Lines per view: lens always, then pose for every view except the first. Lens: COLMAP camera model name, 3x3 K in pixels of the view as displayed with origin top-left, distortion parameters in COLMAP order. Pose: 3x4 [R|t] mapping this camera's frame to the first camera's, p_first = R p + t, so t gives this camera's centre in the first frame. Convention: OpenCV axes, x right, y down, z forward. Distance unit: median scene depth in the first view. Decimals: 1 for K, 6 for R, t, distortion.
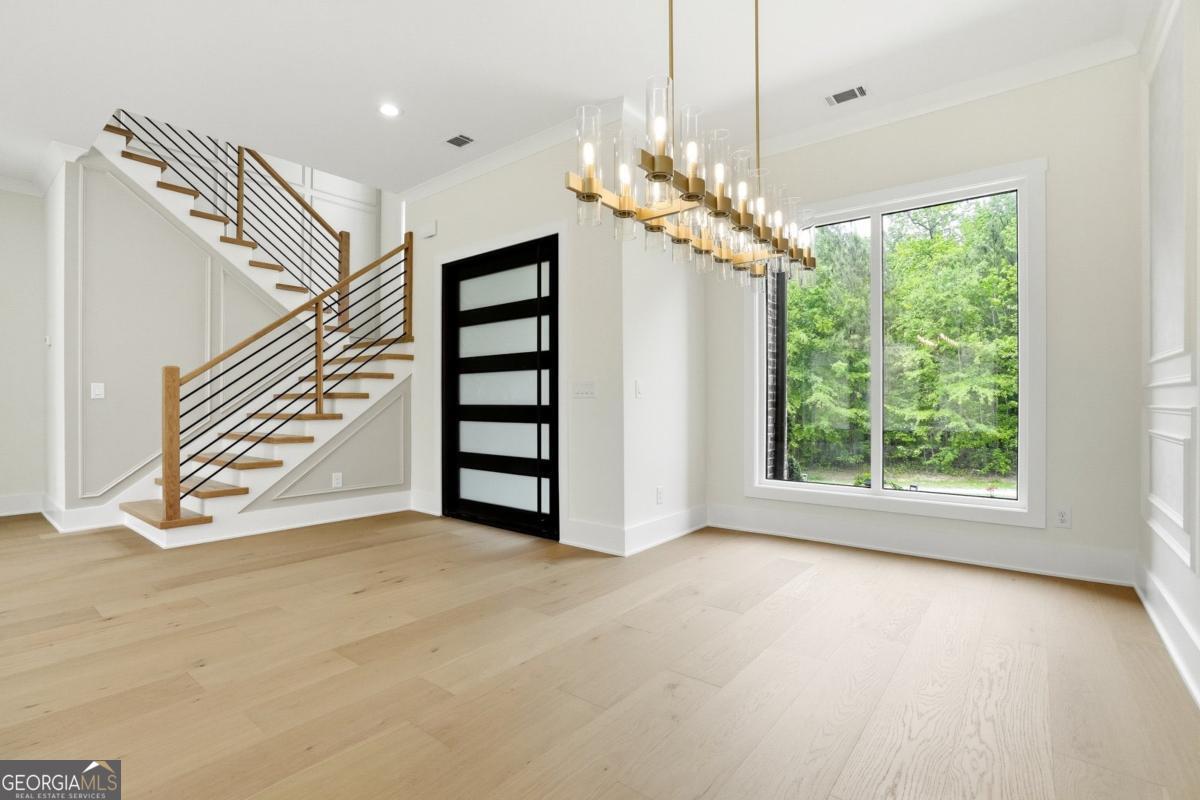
lens RADIAL K [[554.3, 0, 599.6], [0, 554.3, 401.8], [0, 0, 1]] dist [-0.005223, 0.001711]
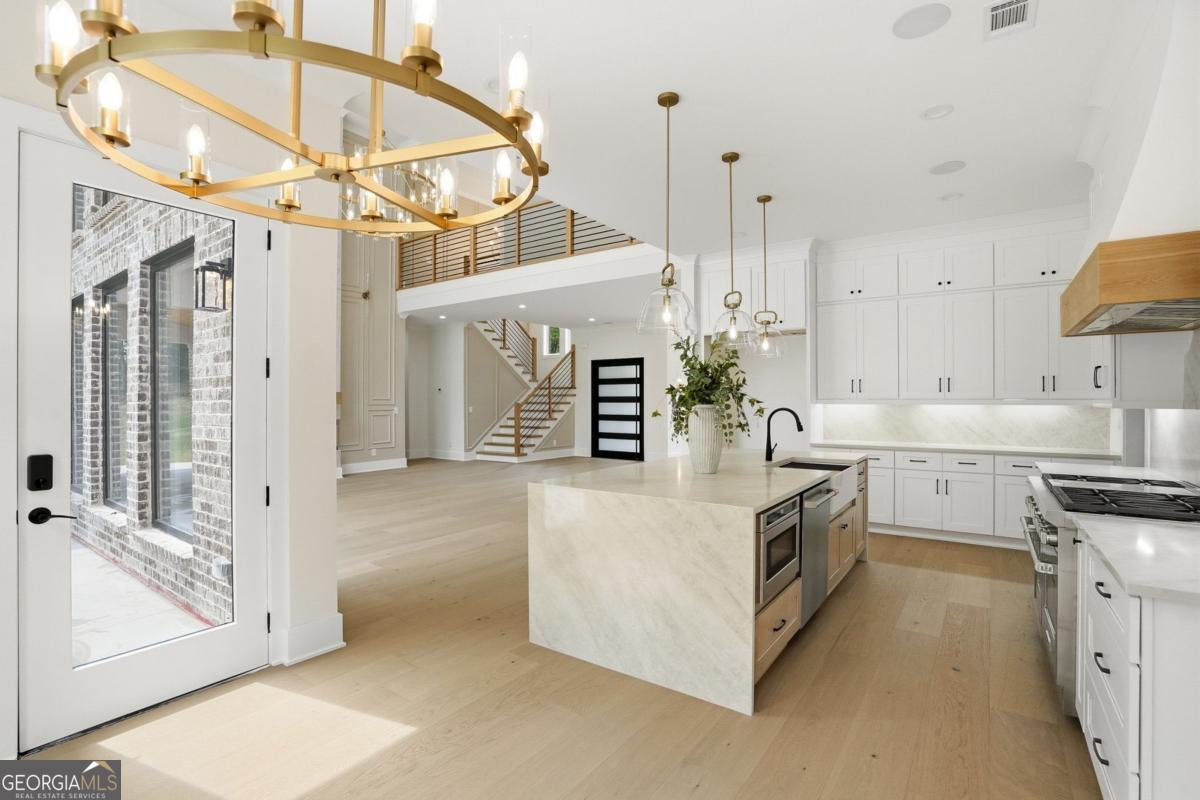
lens RADIAL K [[554.3, 0, 599.9], [0, 554.3, 401.2], [0, 0, 1]] dist [-0.005223, 0.001711]
pose [[0.996834, 0.001678, 0.079493, -0.464029], [-0.001882, 0.999995, 0.002487, -0.064021], [-0.079489, -0.002629, 0.996832, -1.640719]]
